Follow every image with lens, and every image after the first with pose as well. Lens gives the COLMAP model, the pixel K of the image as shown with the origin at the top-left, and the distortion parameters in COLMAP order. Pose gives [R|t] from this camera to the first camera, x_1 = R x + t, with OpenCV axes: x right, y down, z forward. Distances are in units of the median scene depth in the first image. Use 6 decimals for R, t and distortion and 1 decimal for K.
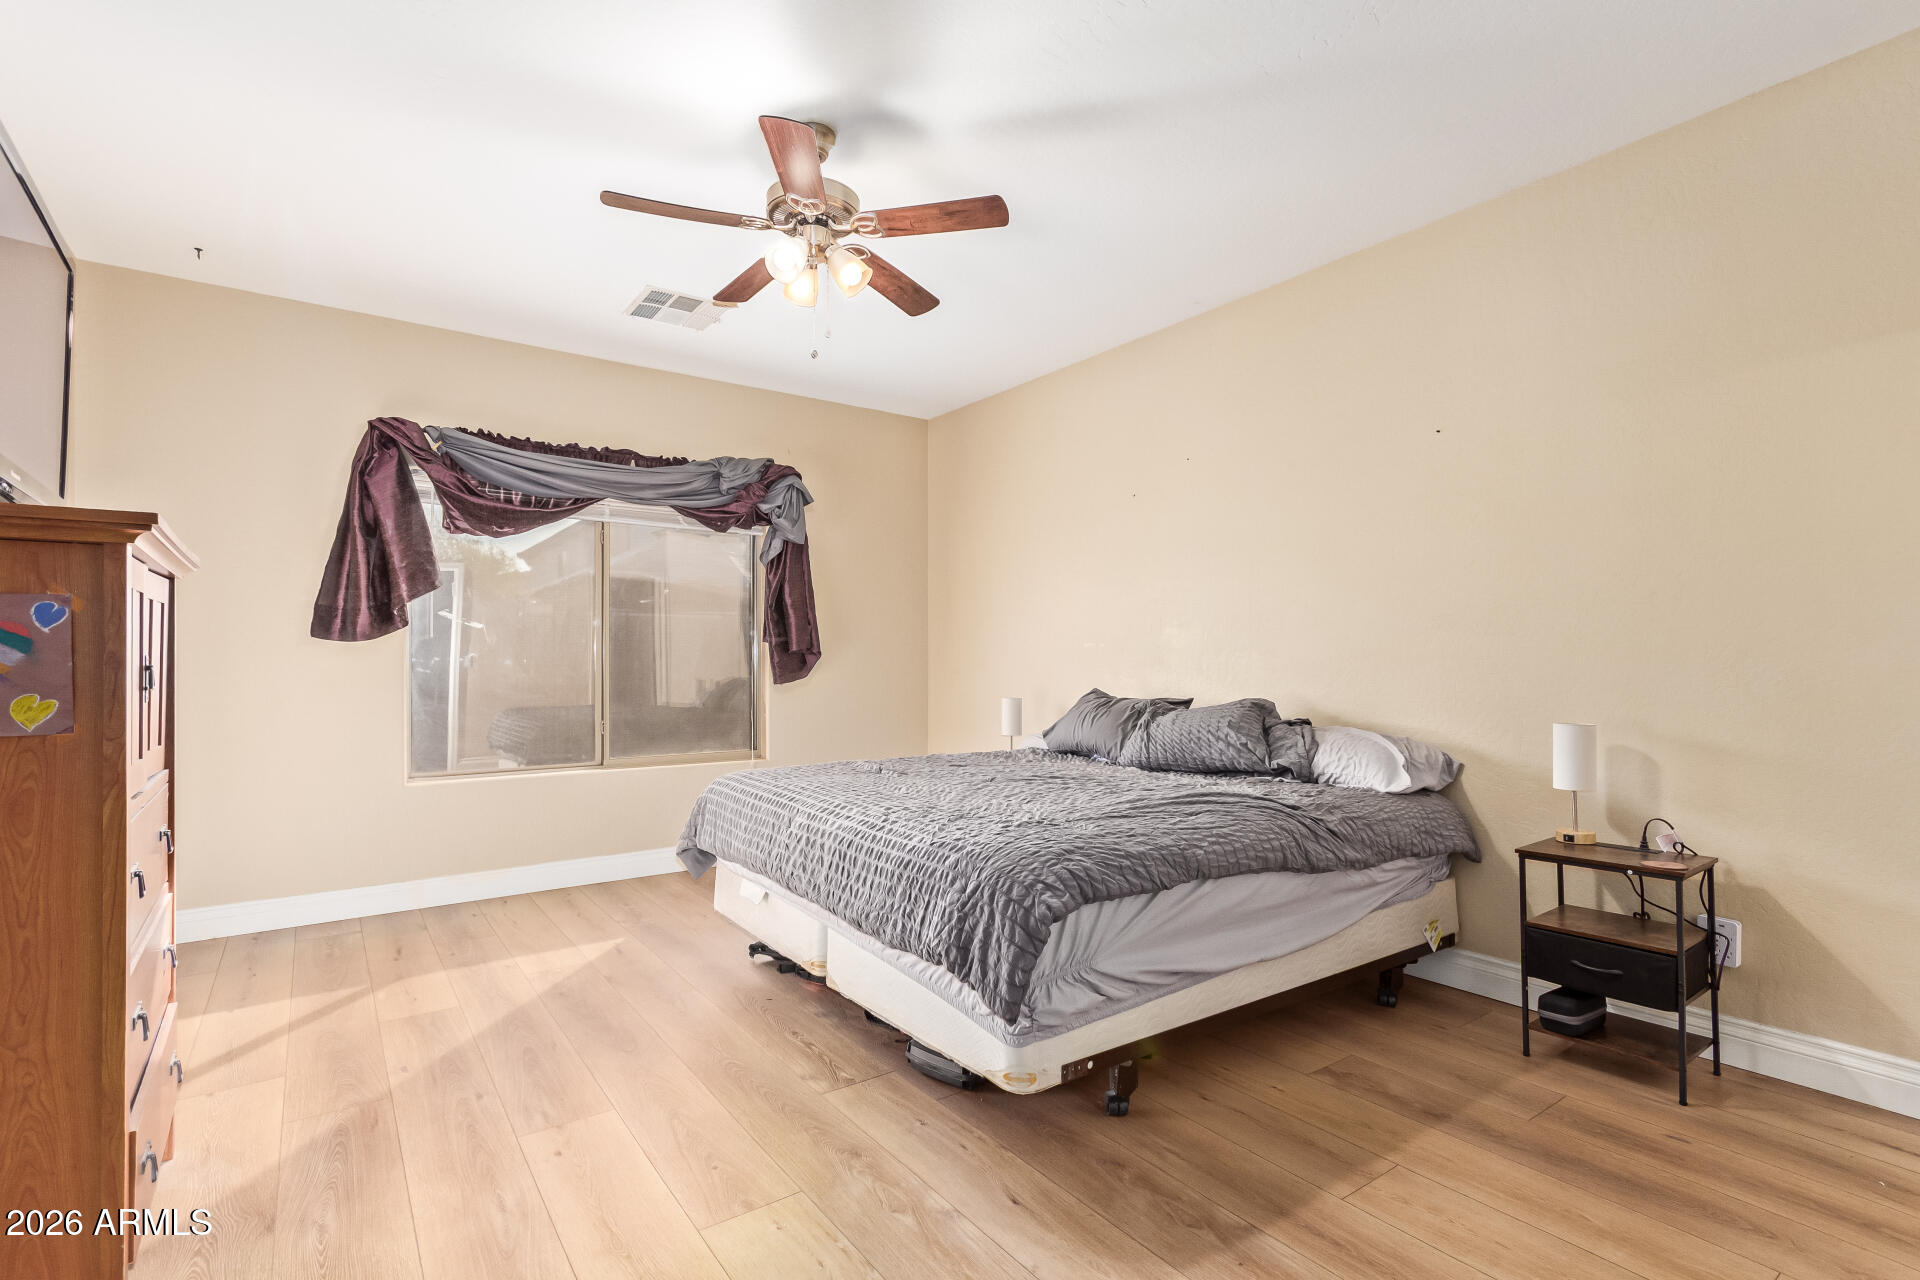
lens RADIAL K [[893.2, 0, 945.1], [0, 893.2, 640.7], [0, 0, 1]] dist [0.002434, 0.000496]
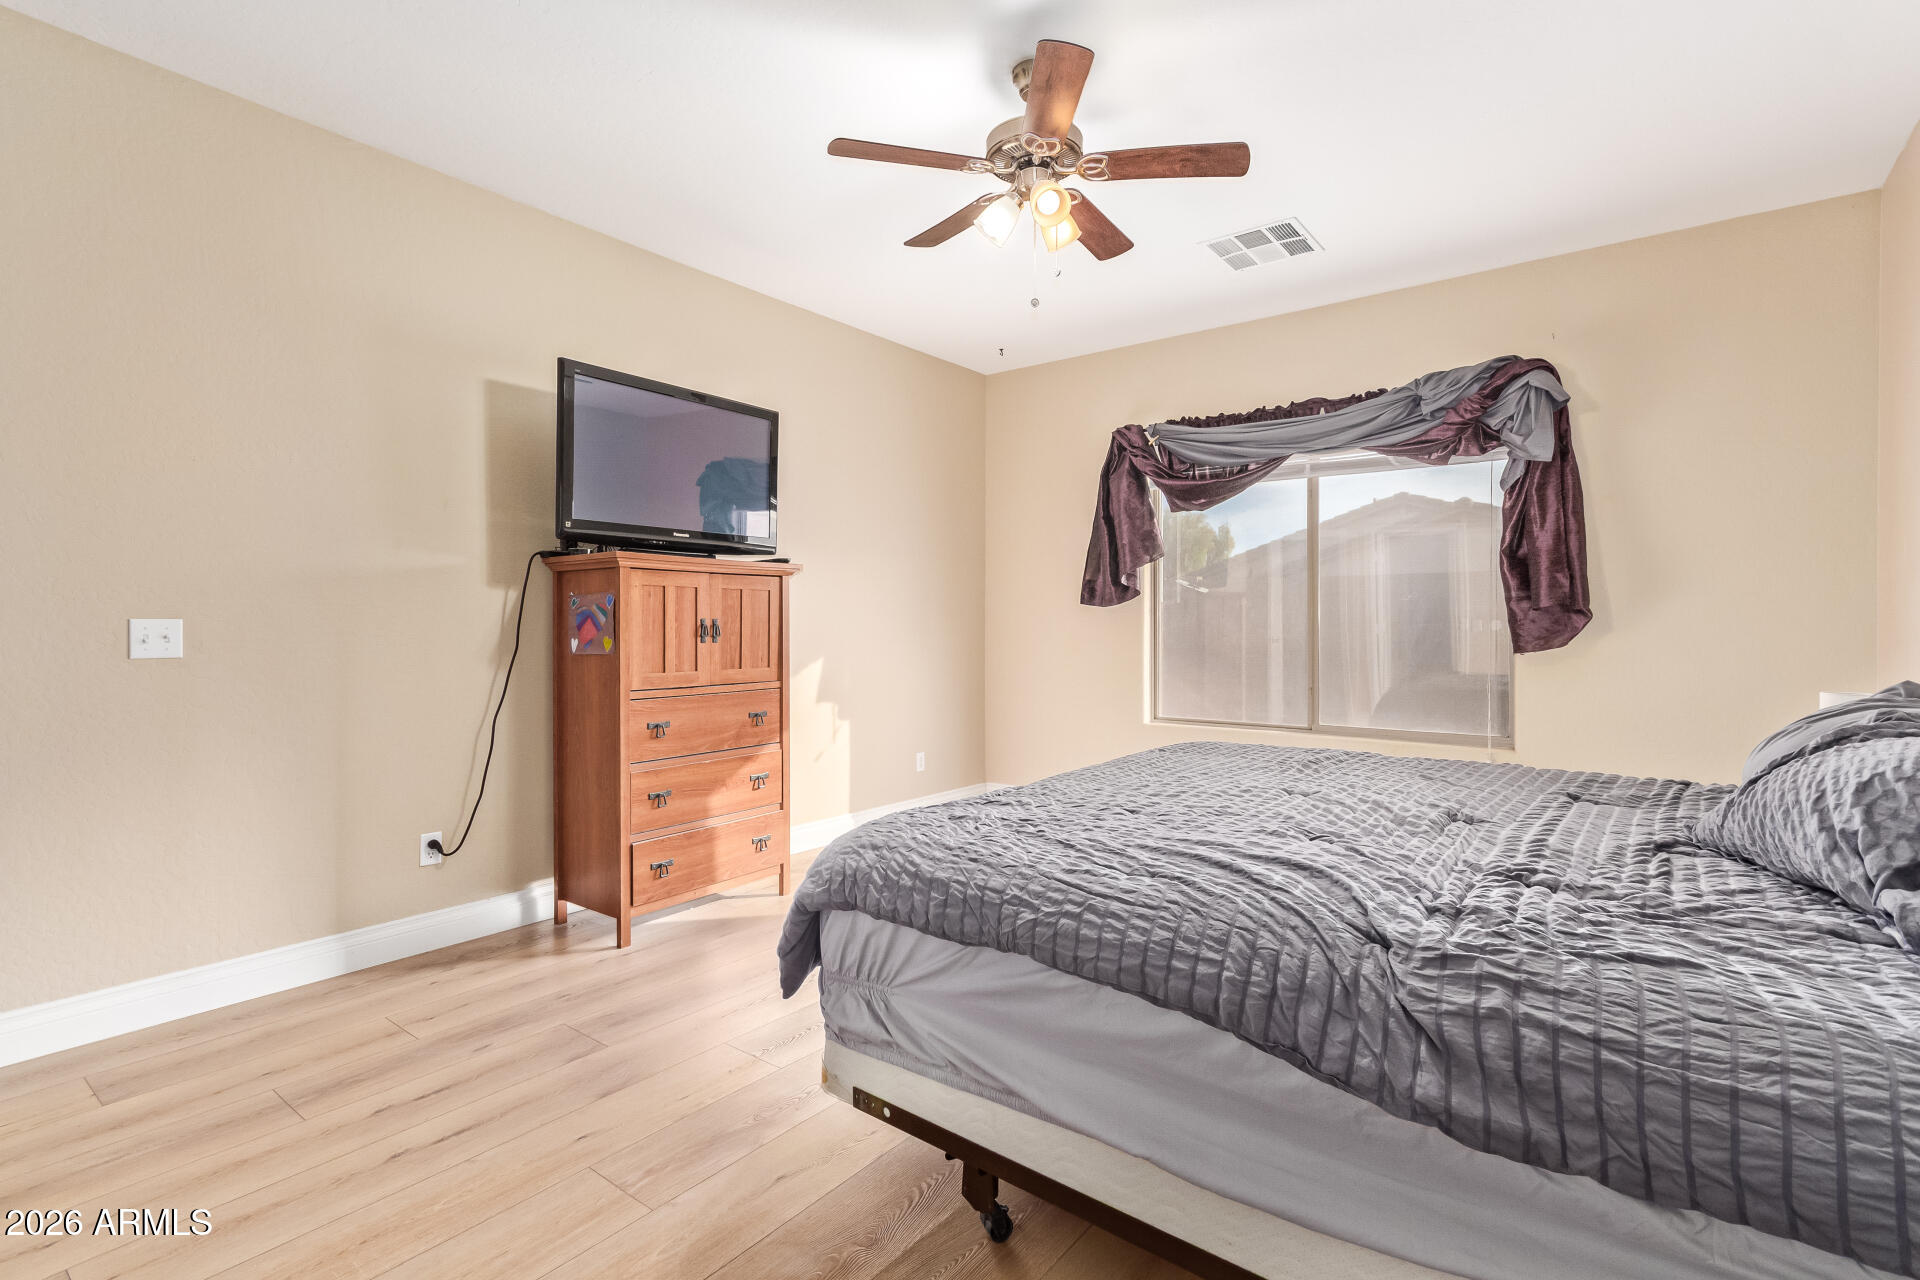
lens RADIAL K [[885.0, 0, 966.2], [0, 885.0, 616.8], [0, 0, 1]] dist [-0.003968, -0.000267]
pose [[0.282077, -0.005701, -0.959375, 0.442796], [0.019124, 0.999817, -0.000318, 0.009820], [0.959201, -0.018257, 0.282134, 0.390080]]
